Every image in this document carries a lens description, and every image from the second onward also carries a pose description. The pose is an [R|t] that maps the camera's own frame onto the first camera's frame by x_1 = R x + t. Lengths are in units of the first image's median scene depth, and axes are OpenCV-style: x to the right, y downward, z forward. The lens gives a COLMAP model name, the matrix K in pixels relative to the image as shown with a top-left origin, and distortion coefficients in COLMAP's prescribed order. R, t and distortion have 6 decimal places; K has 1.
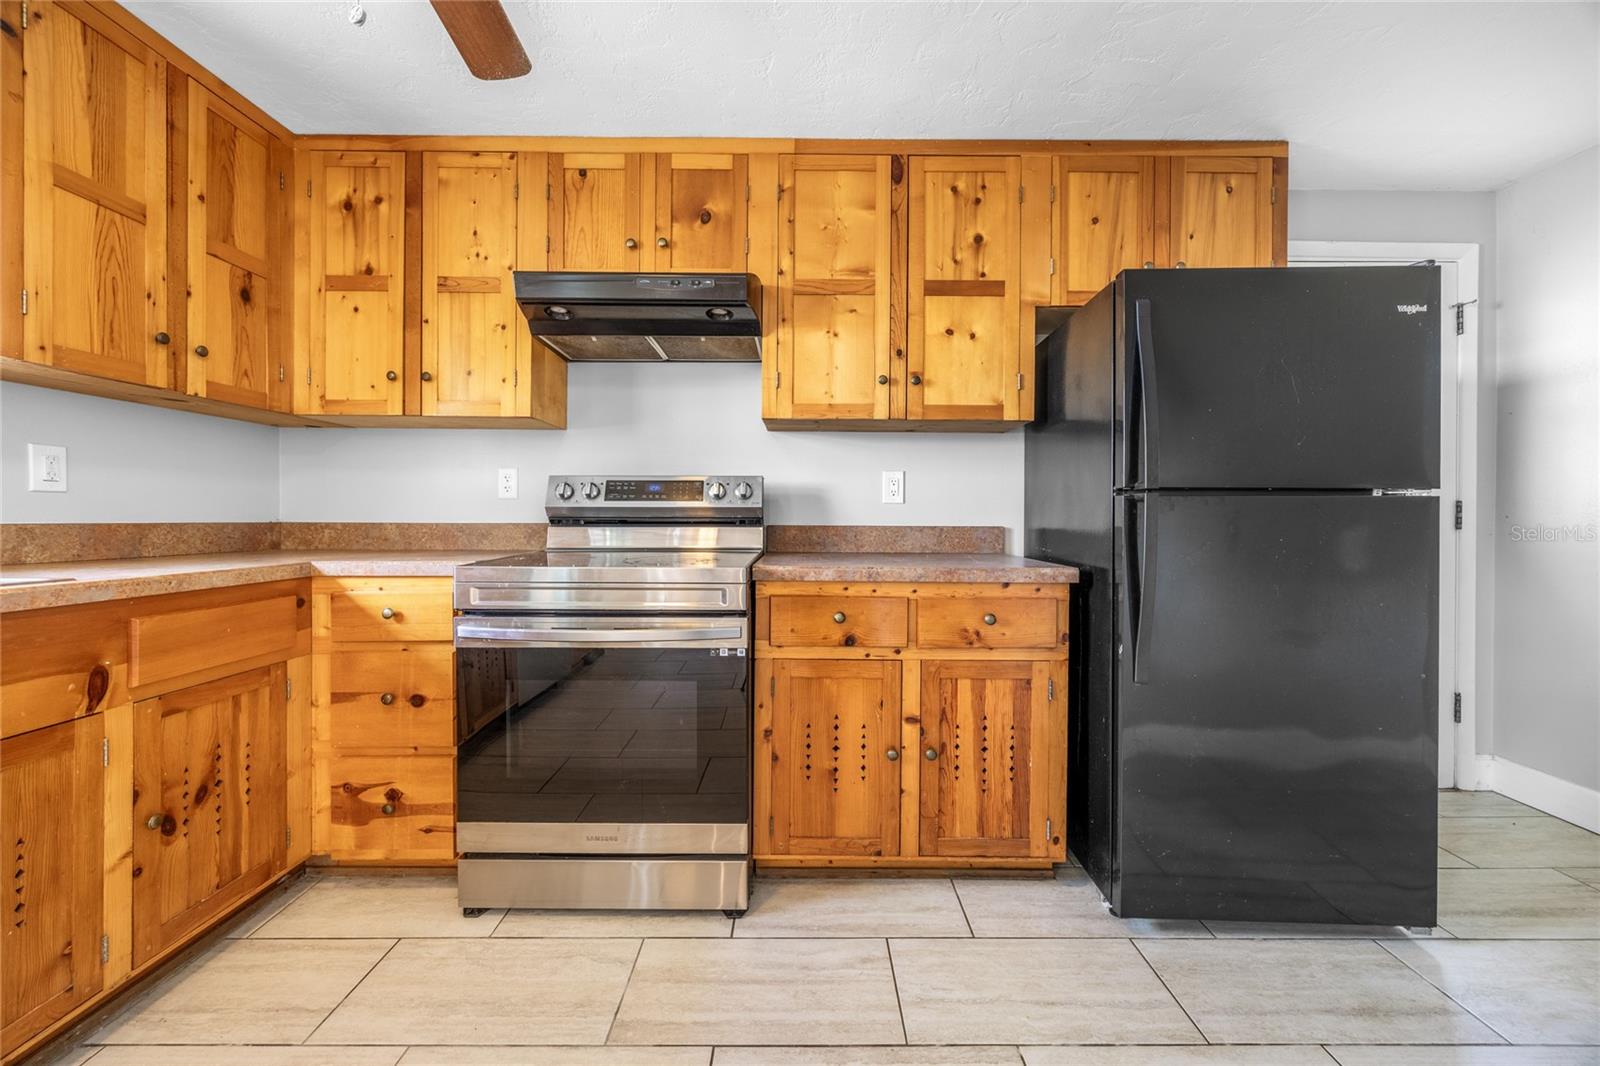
lens RADIAL K [[609.5, 0, 803.3], [0, 609.5, 519.1], [0, 0, 1]] dist [-0.002308, -0.000116]
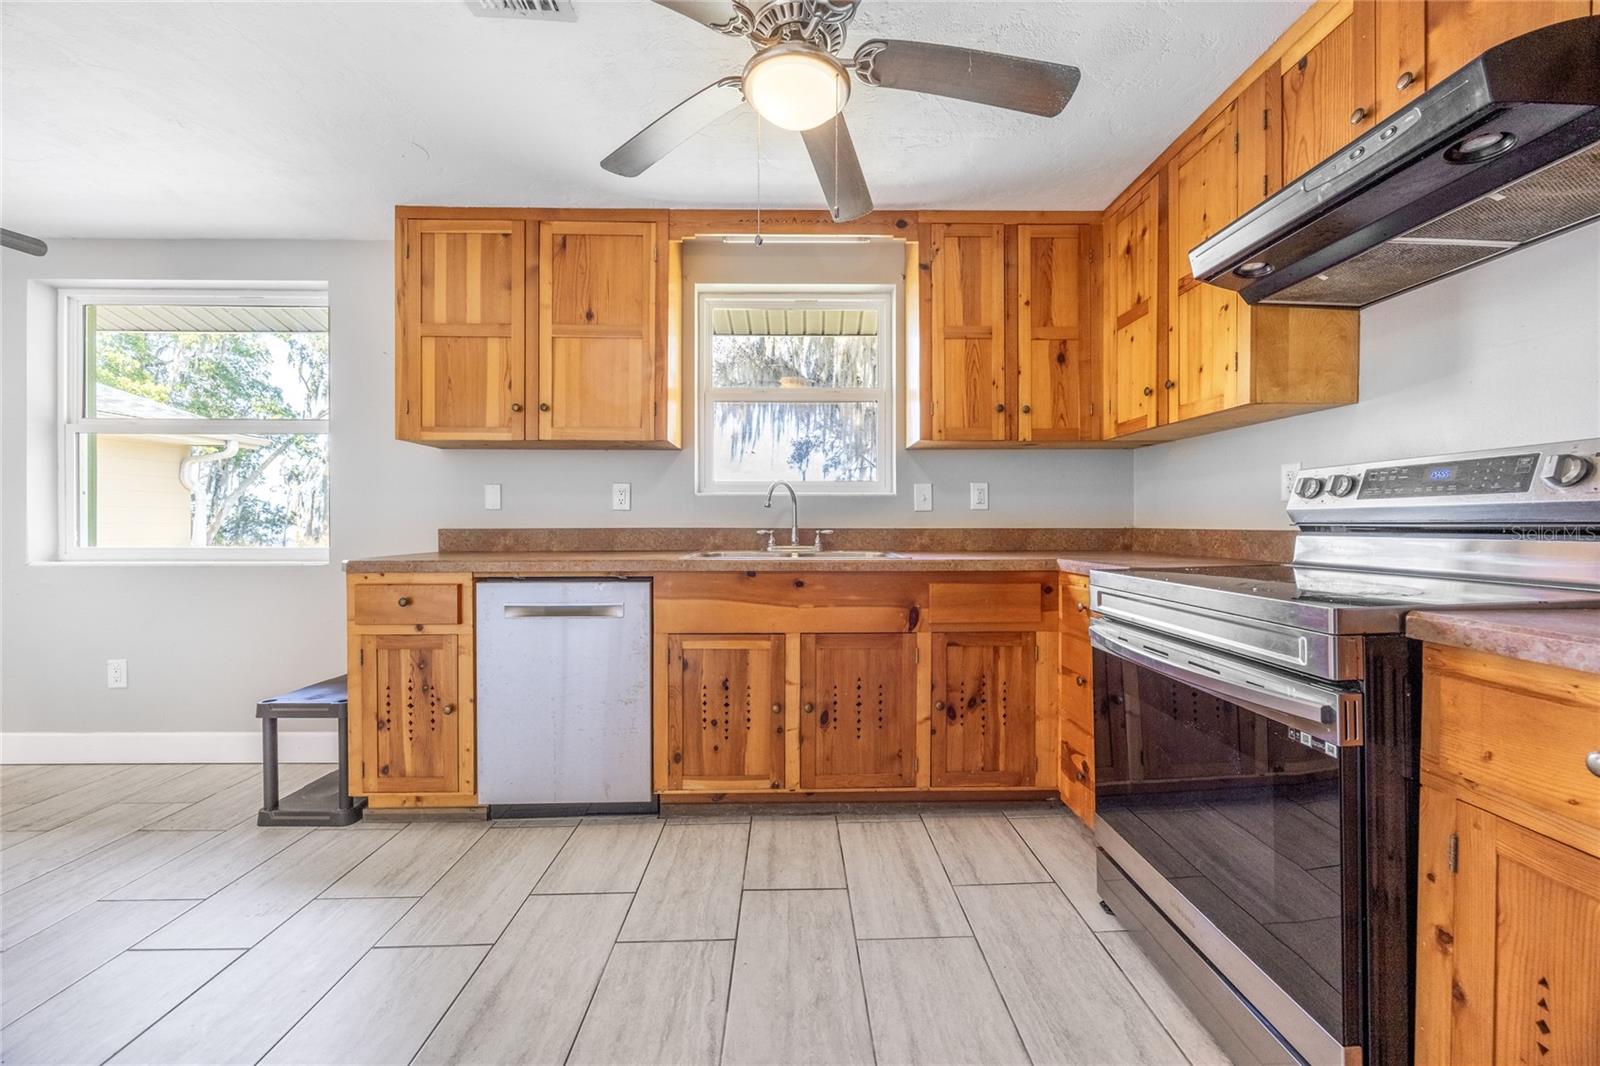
lens RADIAL K [[604.7, 0, 807.2], [0, 604.7, 528.6], [0, 0, 1]] dist [-0.002218, 0.000072]
pose [[0.028305, 0.005387, -0.999585, 0.435370], [0.000953, 0.999985, 0.005416, -0.000797], [0.999599, -0.001106, 0.028299, 0.437402]]
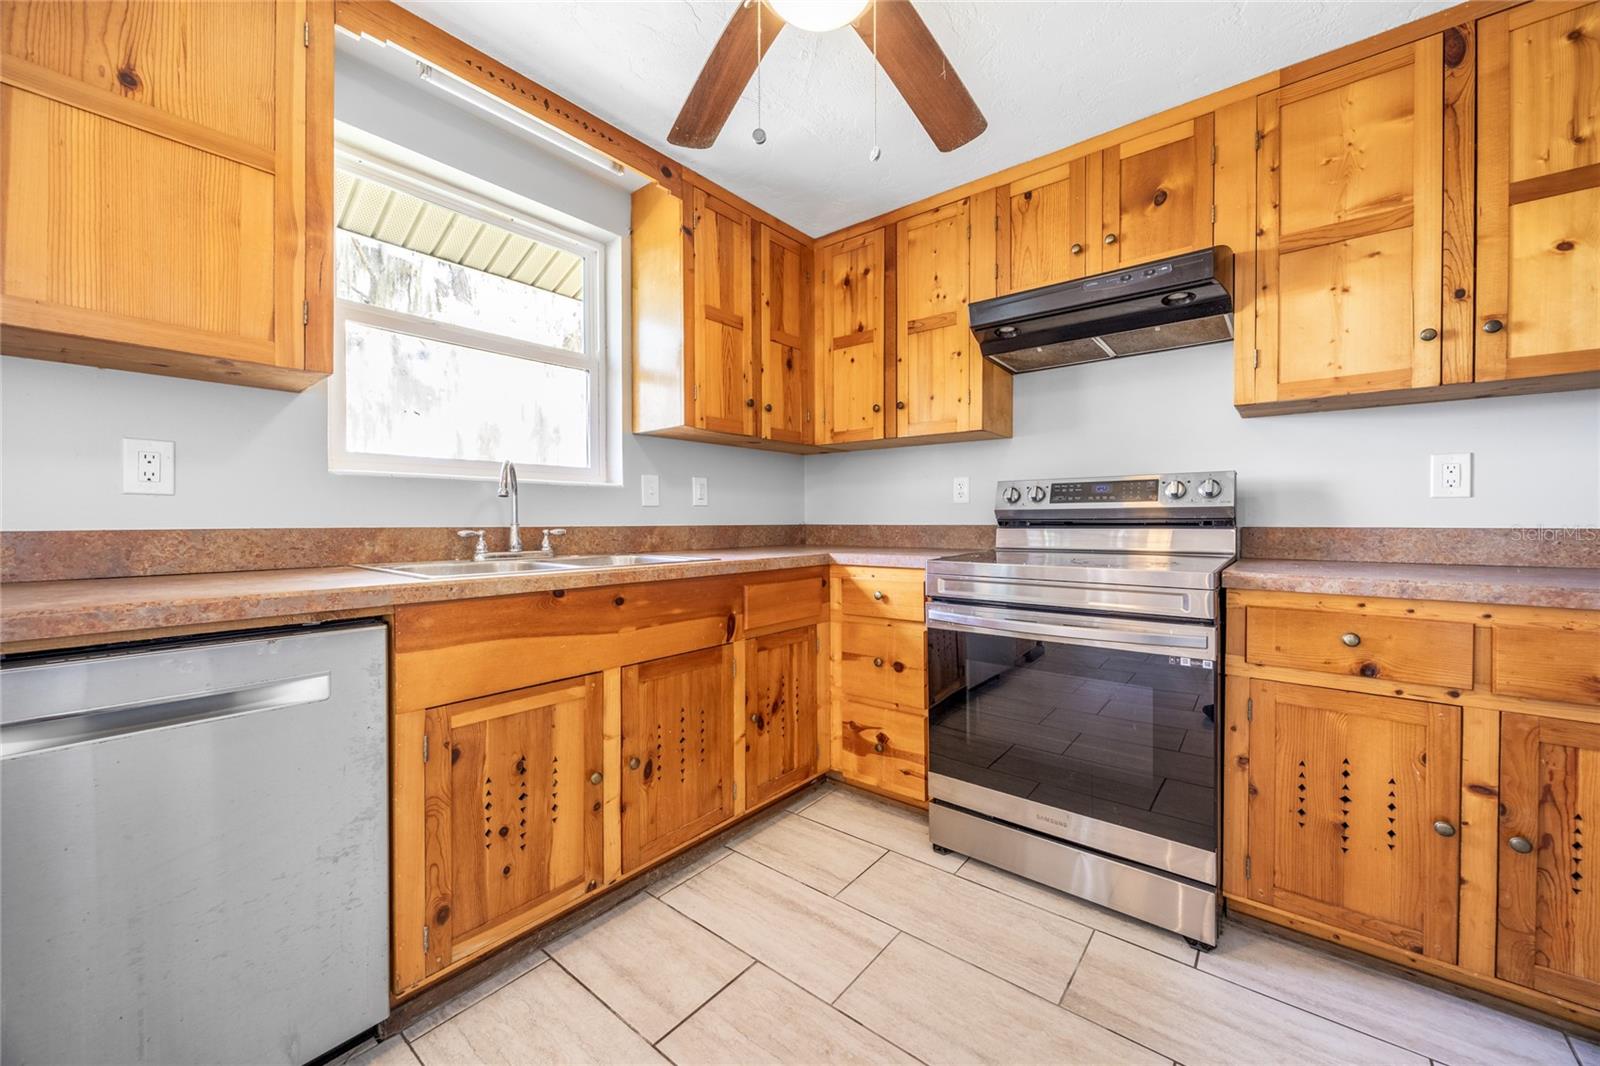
lens RADIAL K [[607.1, 0, 806.6], [0, 607.1, 525.2], [0, 0, 1]] dist [-0.002460, -0.000227]
pose [[0.777357, -0.001197, -0.629058, 0.003172], [0.005287, 0.999975, 0.004631, 0.000573], [0.629037, -0.006926, 0.777344, -0.083658]]
